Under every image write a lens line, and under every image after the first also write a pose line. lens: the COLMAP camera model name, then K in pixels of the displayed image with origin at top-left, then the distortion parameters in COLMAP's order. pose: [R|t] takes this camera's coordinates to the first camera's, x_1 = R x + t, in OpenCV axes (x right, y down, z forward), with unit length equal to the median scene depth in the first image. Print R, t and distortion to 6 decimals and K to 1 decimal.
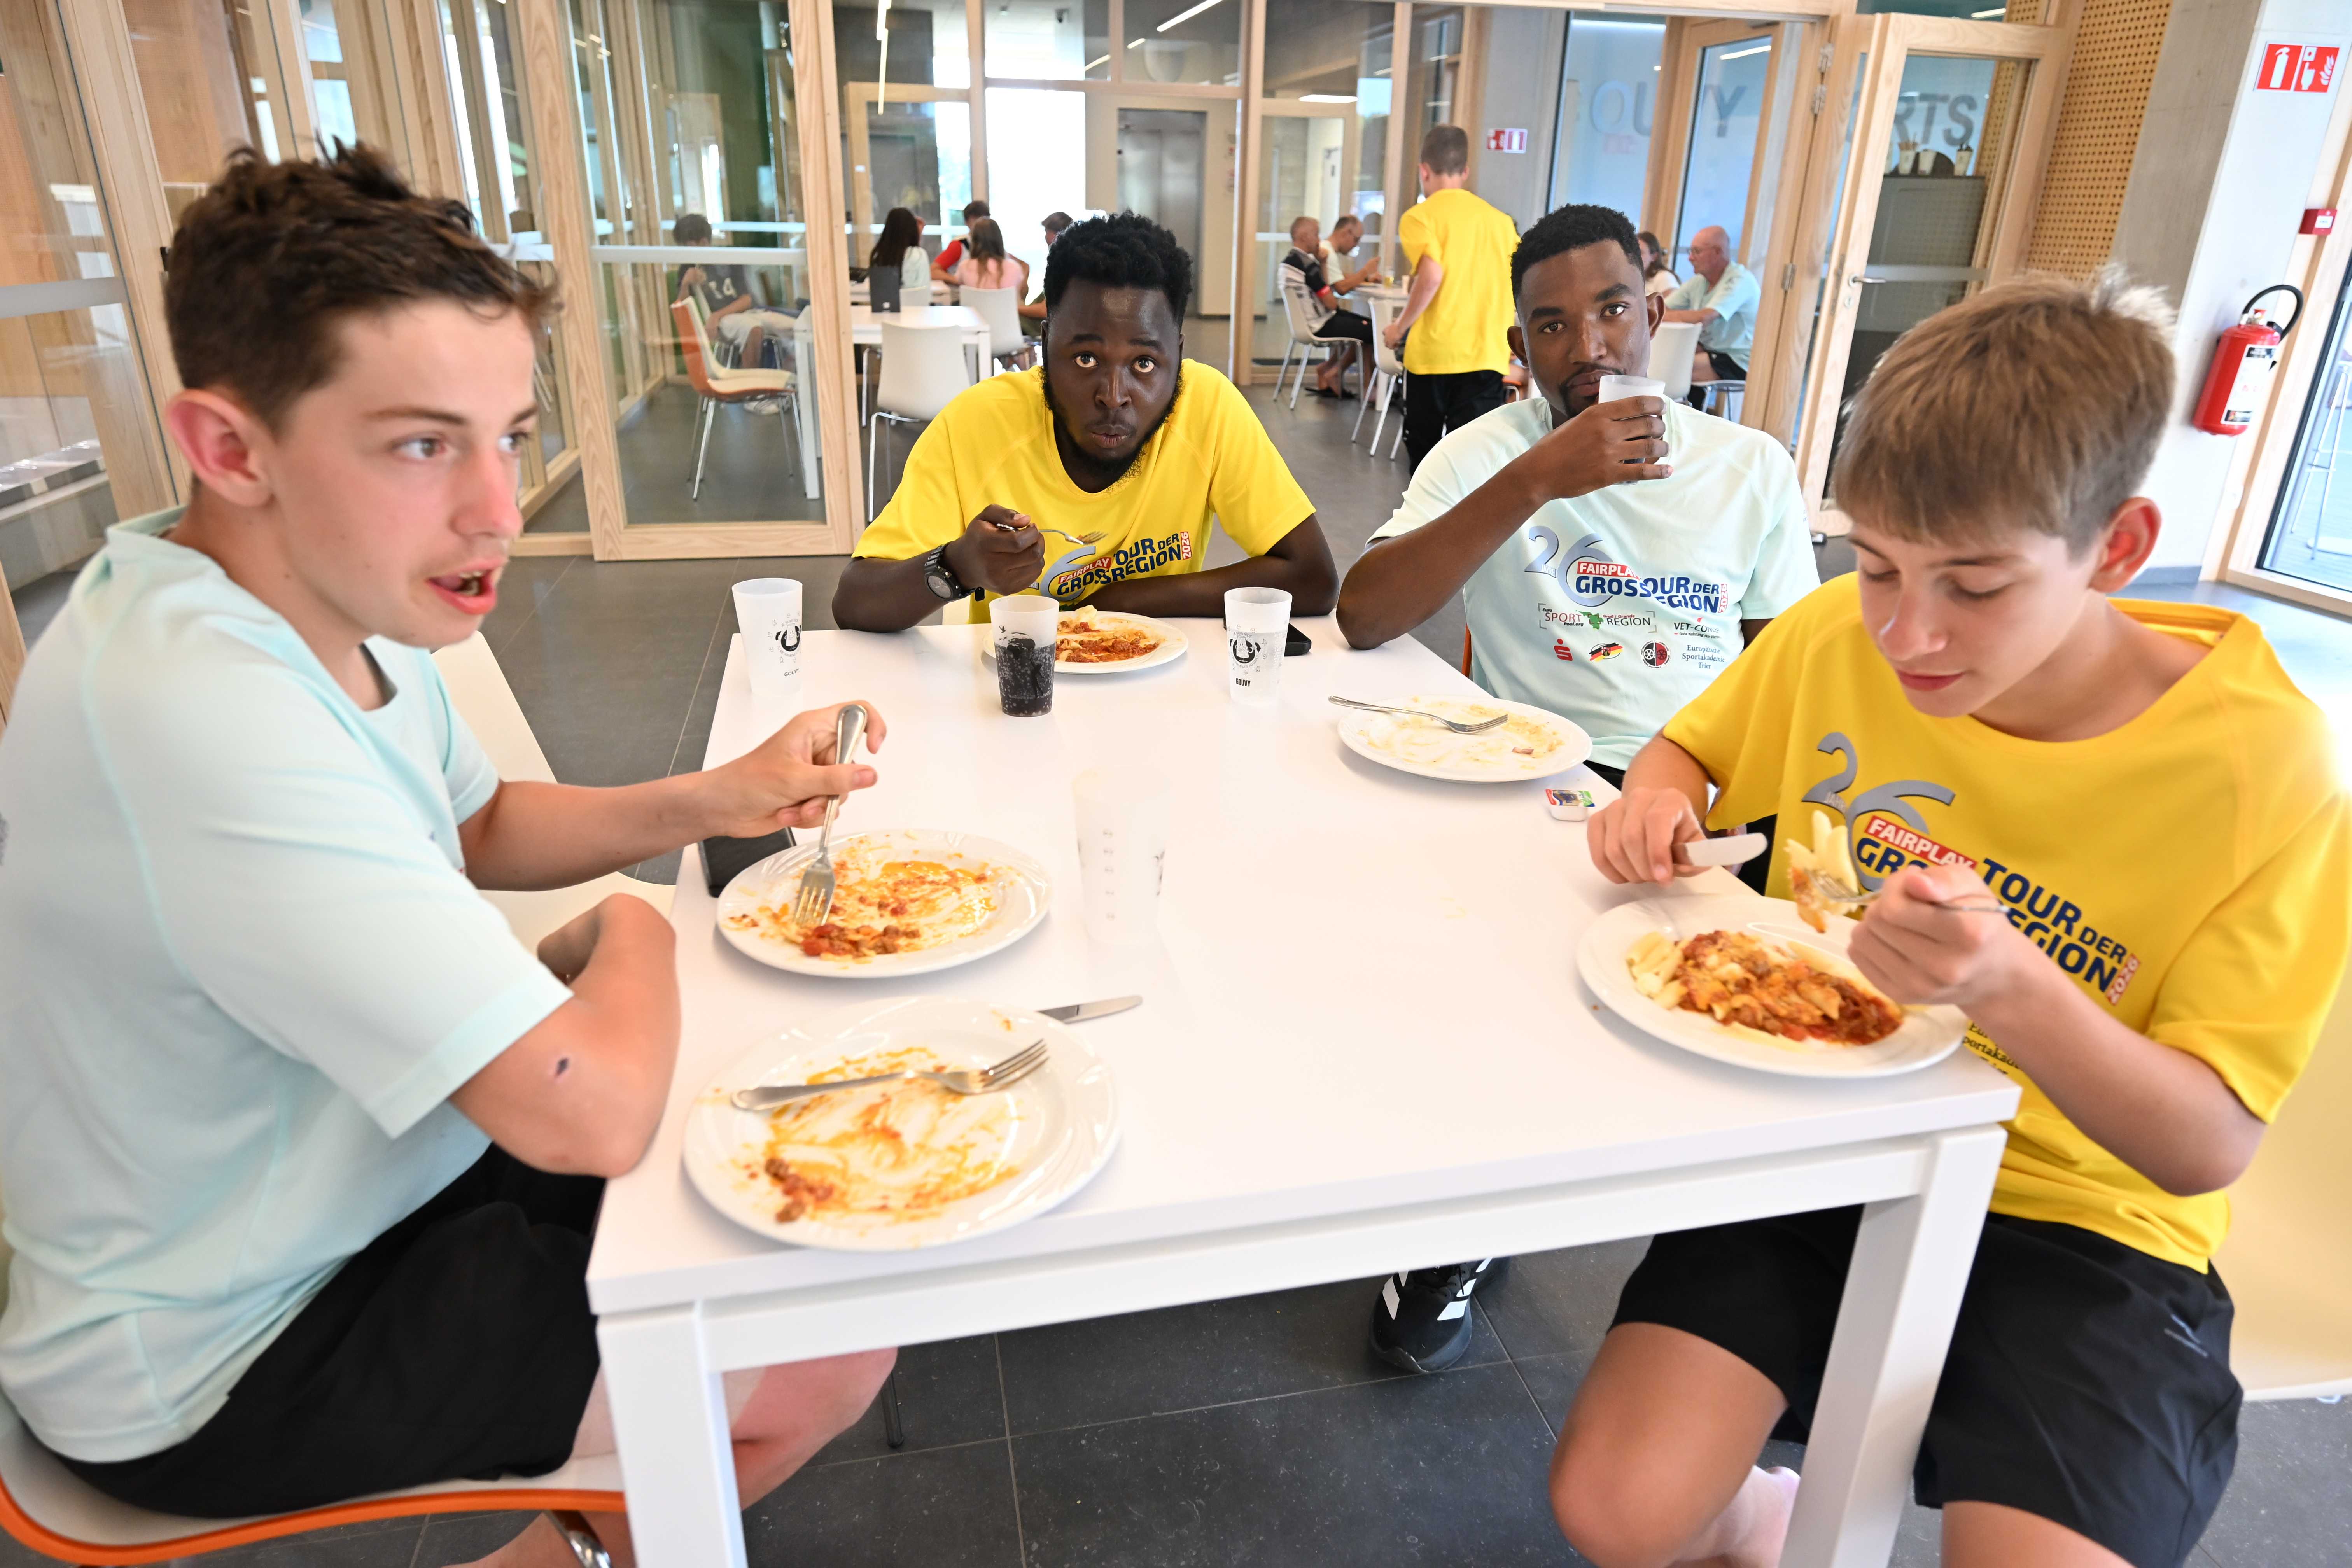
lens RADIAL K [[1434.4, 0, 1172.5], [0, 1434.4, 803.9], [0, 0, 1]] dist [-0.000485, 0.000228]
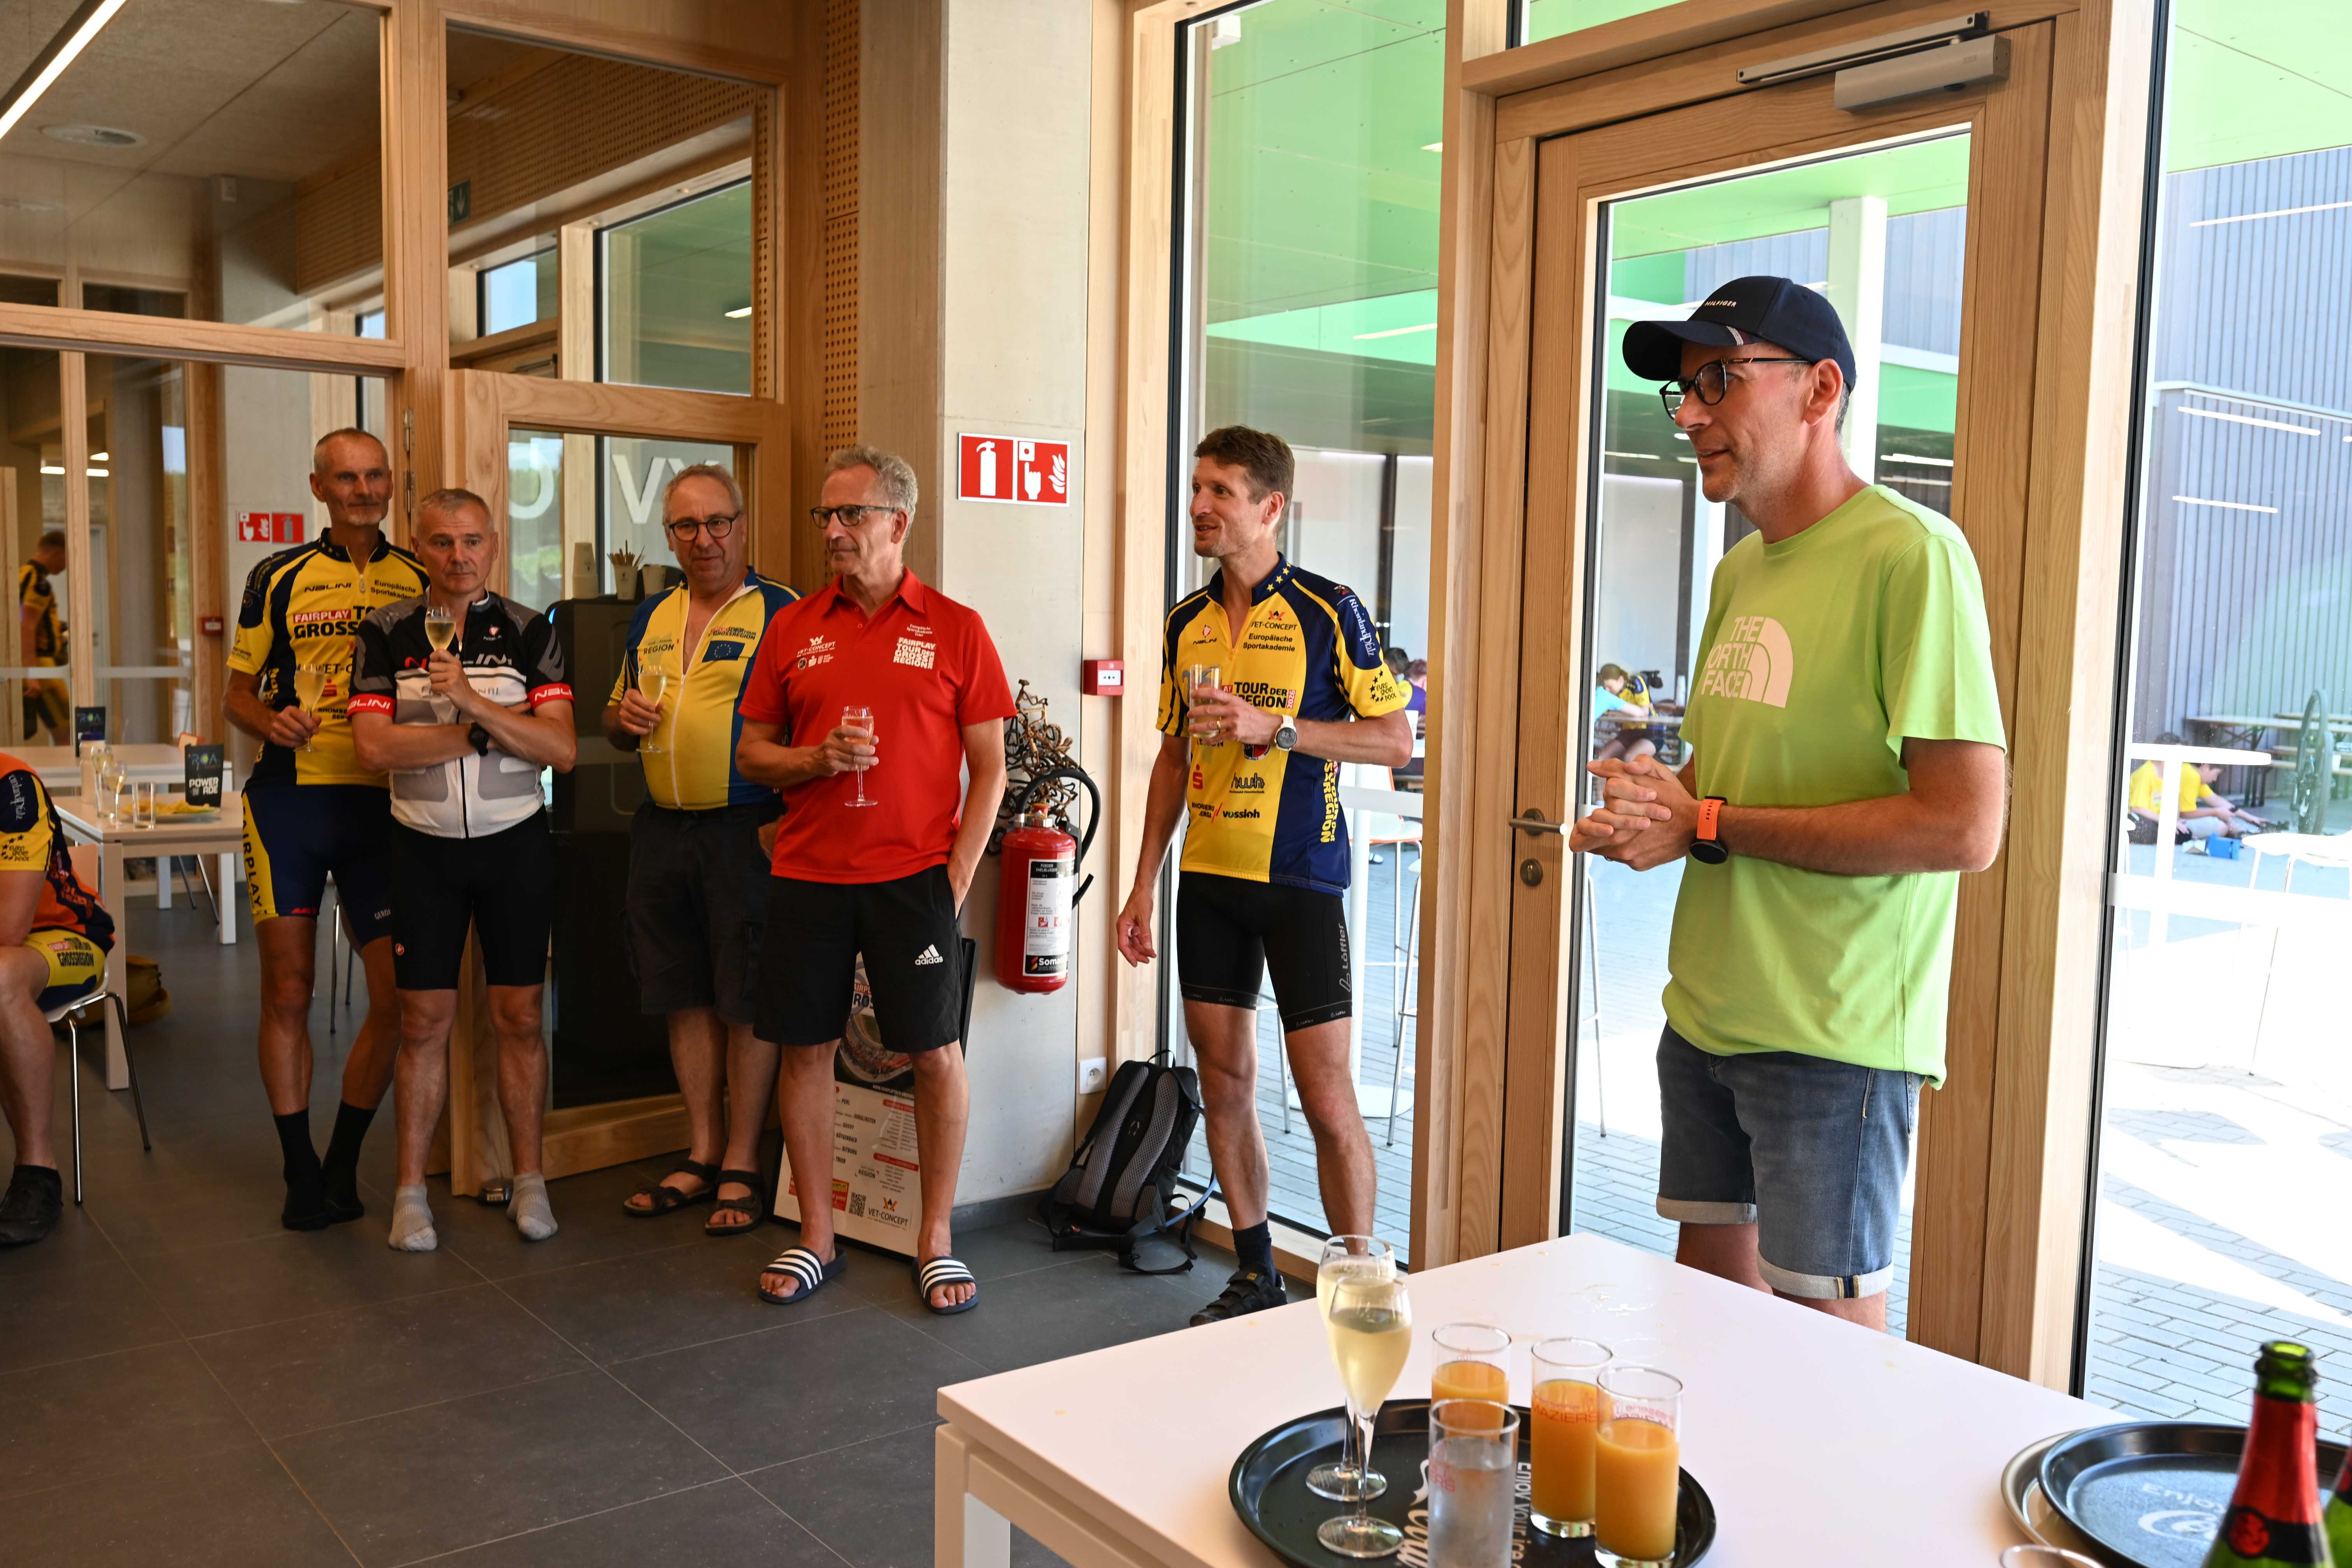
lens RADIAL K [[1981.3, 0, 1180.0], [0, 1981.3, 791.8], [0, 0, 1]] dist [-0.005887, -0.001052]
pose [[0.899072, -0.041530, 0.435826, 0.425240], [0.165964, 0.953520, -0.251507, -0.114709], [-0.405124, 0.298455, 0.864176, 0.196252]]
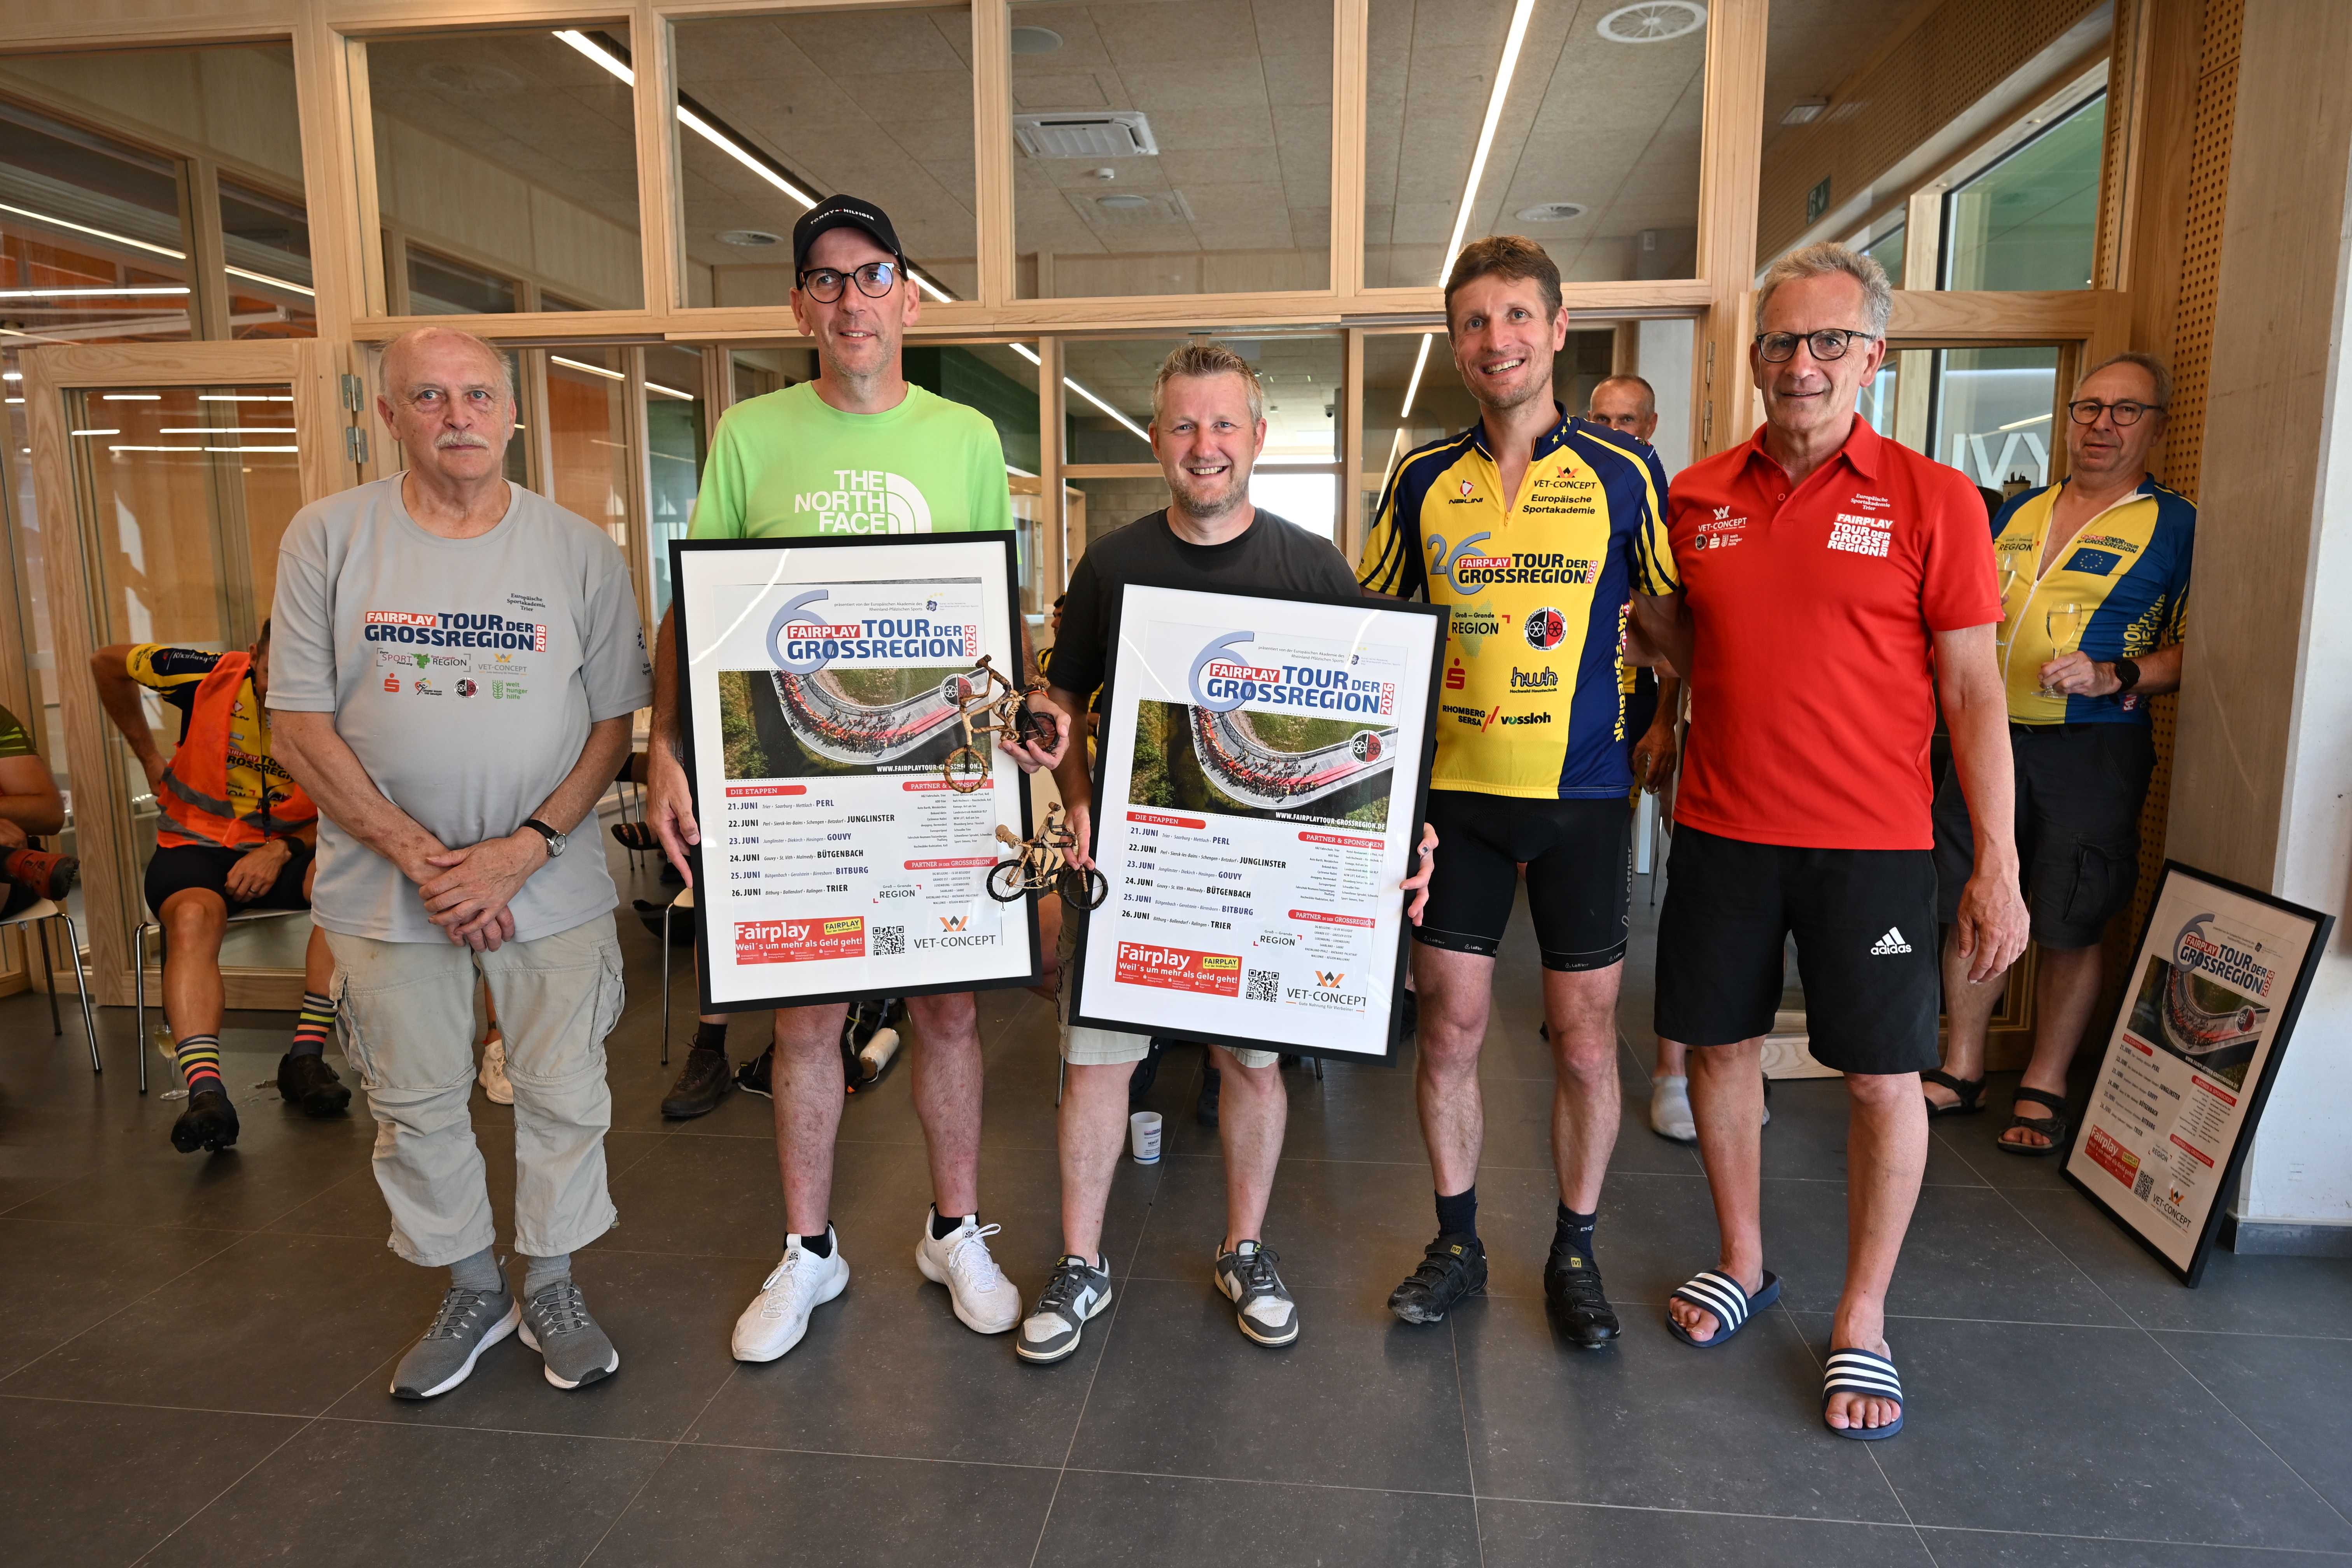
lens RADIAL K [[1434.4, 0, 1187.8], [0, 1434.4, 793.4], [0, 0, 1]] dist [-0.000485, 0.000228]
pose [[0.947354, 0.021996, -0.319432, 0.501625], [-0.100405, 0.967726, -0.231138, -0.170298], [0.304039, 0.251042, 0.918988, 0.416931]]
